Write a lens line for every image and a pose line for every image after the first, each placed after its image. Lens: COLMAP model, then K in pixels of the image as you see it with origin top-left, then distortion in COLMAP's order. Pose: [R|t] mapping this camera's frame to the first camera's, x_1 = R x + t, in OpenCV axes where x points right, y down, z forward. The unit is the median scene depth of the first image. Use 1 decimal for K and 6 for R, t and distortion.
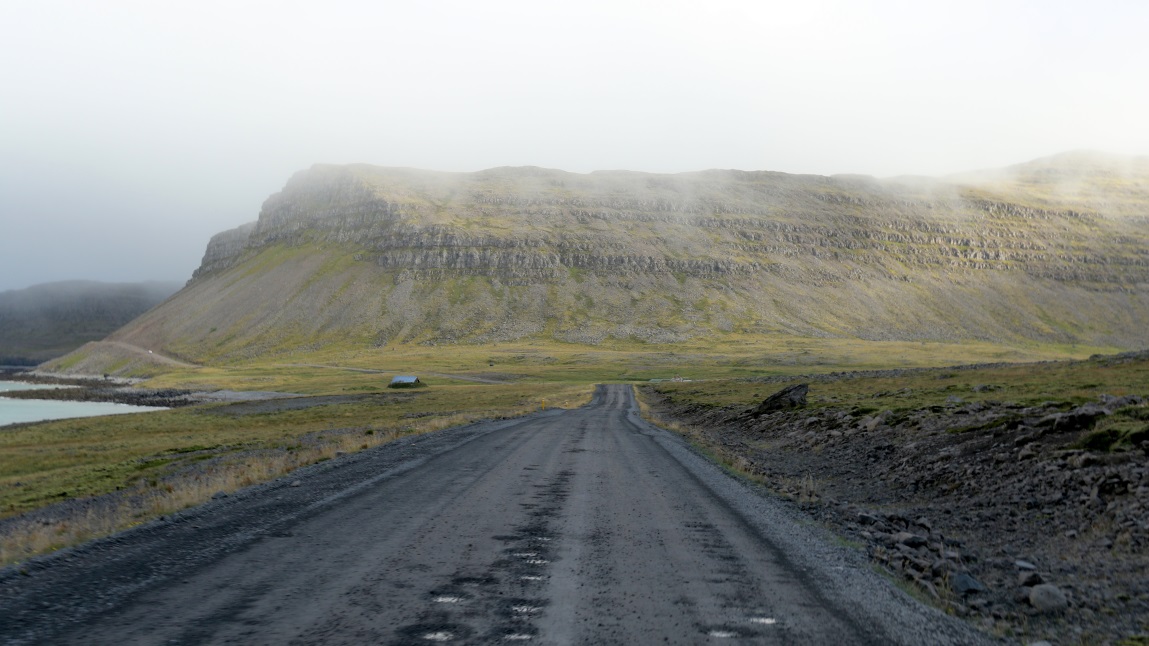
lens RADIAL K [[1737.7, 0, 574.5], [0, 1737.7, 323.0], [0, 0, 1]] dist [0.396831, 0.060280]
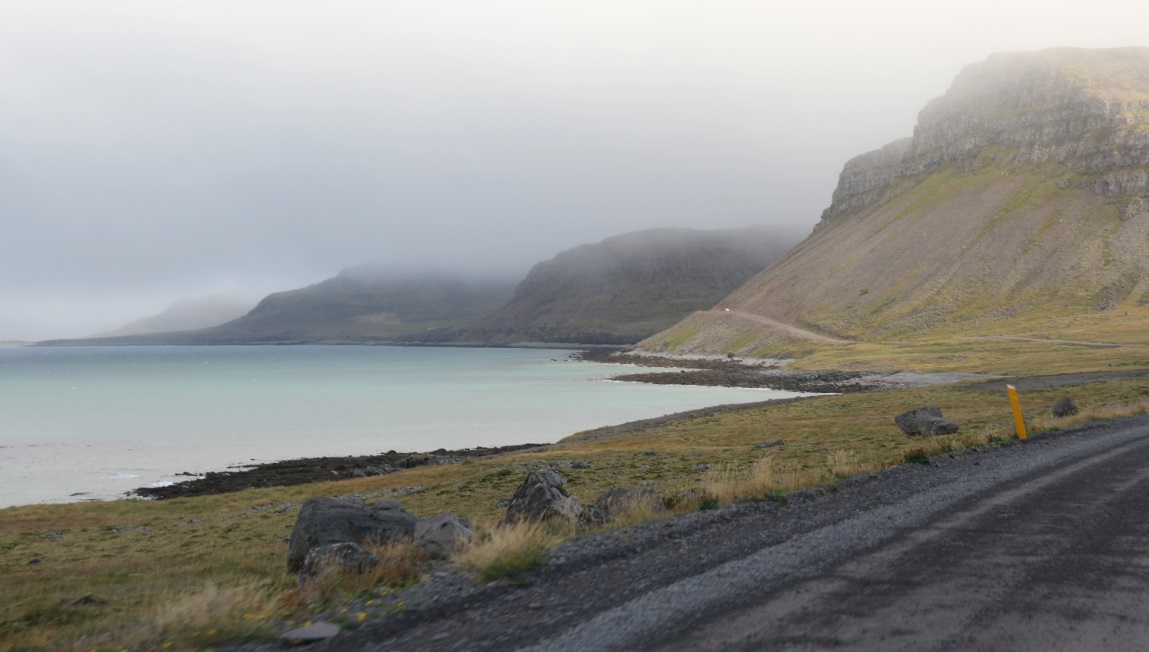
lens RADIAL K [[1783.7, 0, 574.5], [0, 1783.7, 326.0], [0, 0, 1]] dist [0.008690, 0.265833]
pose [[0.901539, -0.021096, -0.432184, 0.008619], [0.028096, 0.999557, 0.009817, 0.007214], [0.431785, -0.020994, 0.901732, 0.271052]]
